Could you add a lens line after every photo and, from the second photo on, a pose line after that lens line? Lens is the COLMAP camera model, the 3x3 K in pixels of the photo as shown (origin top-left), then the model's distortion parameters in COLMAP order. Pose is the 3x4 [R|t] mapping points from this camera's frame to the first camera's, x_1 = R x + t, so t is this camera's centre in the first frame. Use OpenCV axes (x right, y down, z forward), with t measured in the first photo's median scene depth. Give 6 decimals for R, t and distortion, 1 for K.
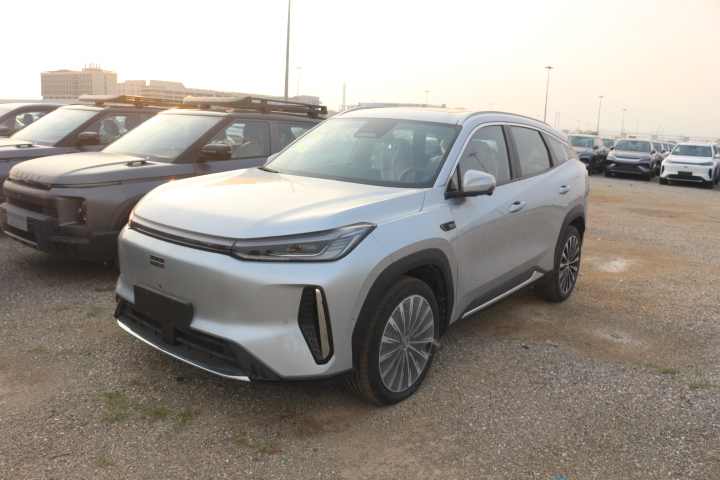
lens RADIAL K [[555.1, 0, 359.7], [0, 555.1, 237.7], [0, 0, 1]] dist [-0.045139, 0.041385]
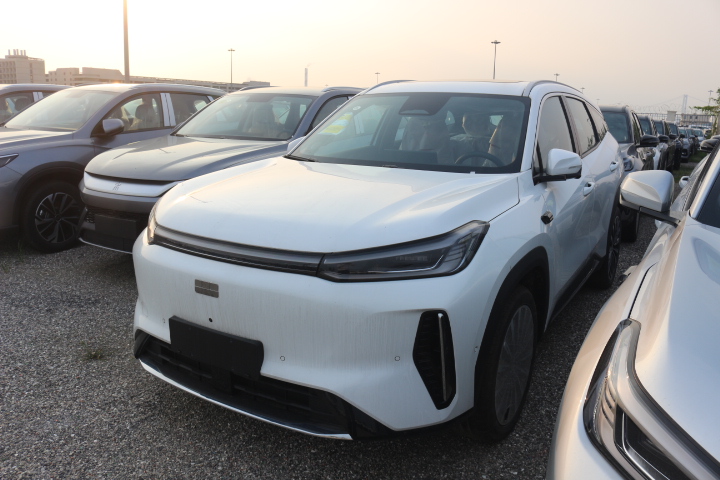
lens RADIAL K [[555.1, 0, 364.0], [0, 555.1, 243.3], [0, 0, 1]] dist [-0.045139, 0.041385]
pose [[0.993215, -0.058773, 0.100344, -0.200759], [0.054786, 0.997613, 0.042043, -0.033566], [-0.102576, -0.036260, 0.994064, 0.210279]]
